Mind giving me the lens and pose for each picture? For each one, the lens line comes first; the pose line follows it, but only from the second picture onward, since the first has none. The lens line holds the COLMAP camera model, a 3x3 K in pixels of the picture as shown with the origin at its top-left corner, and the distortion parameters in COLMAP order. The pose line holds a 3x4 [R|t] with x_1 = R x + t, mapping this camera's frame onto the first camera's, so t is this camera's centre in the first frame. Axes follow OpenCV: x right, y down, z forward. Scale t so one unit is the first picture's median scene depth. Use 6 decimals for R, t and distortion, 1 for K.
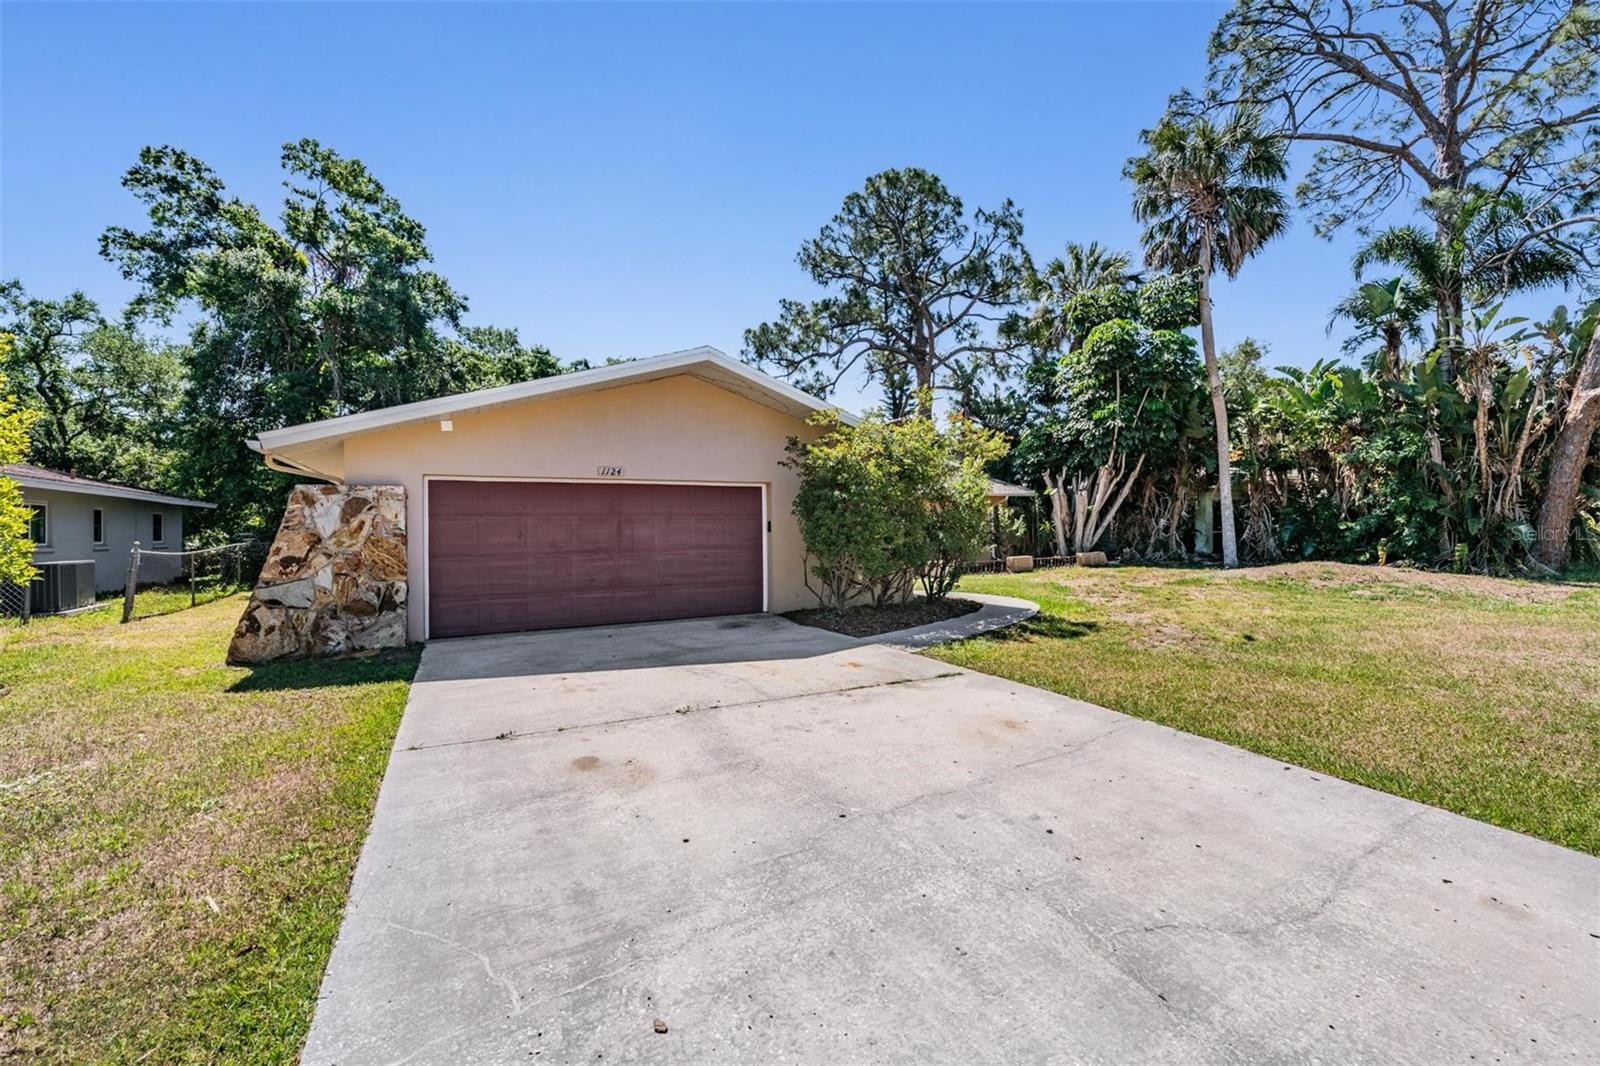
lens RADIAL K [[633.8, 0, 801.2], [0, 633.8, 530.5], [0, 0, 1]] dist [-0.004674, -0.002782]
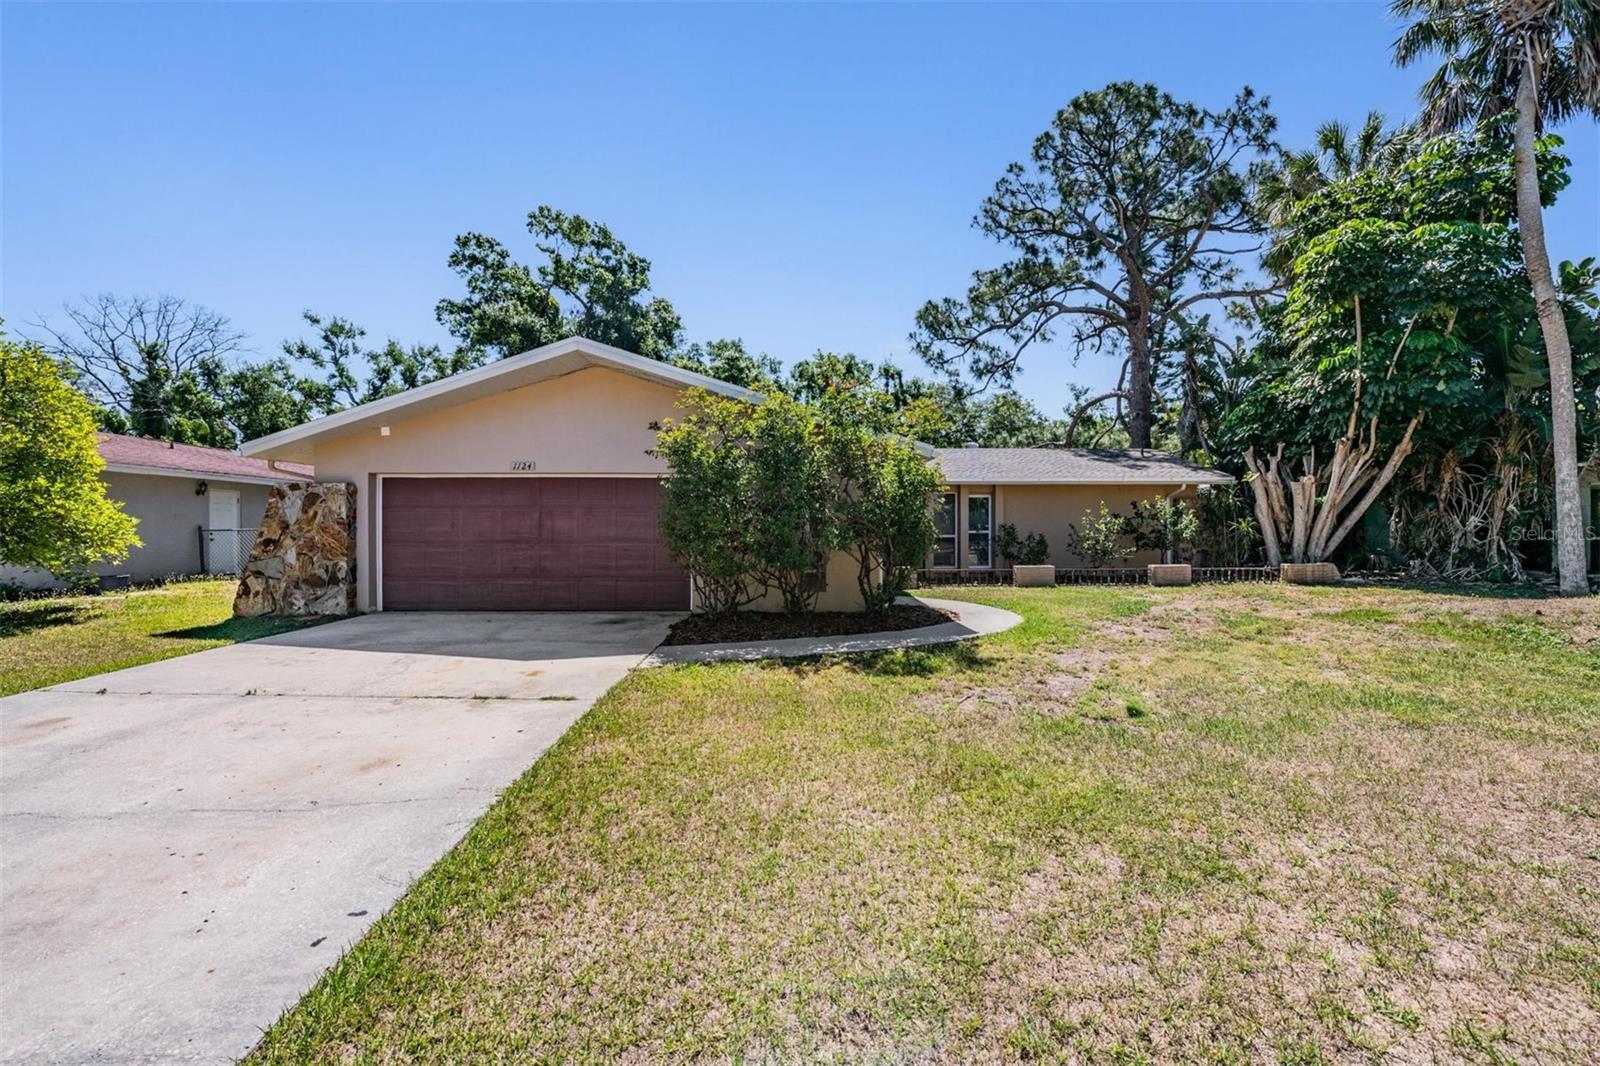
lens RADIAL K [[633.8, 0, 800.5], [0, 633.8, 533.3], [0, 0, 1]] dist [-0.004674, -0.002782]
pose [[0.890992, 0.019807, -0.453586, 0.278925], [-0.013856, 0.999769, 0.016440, -0.002219], [0.453807, -0.008363, 0.891061, 0.126080]]
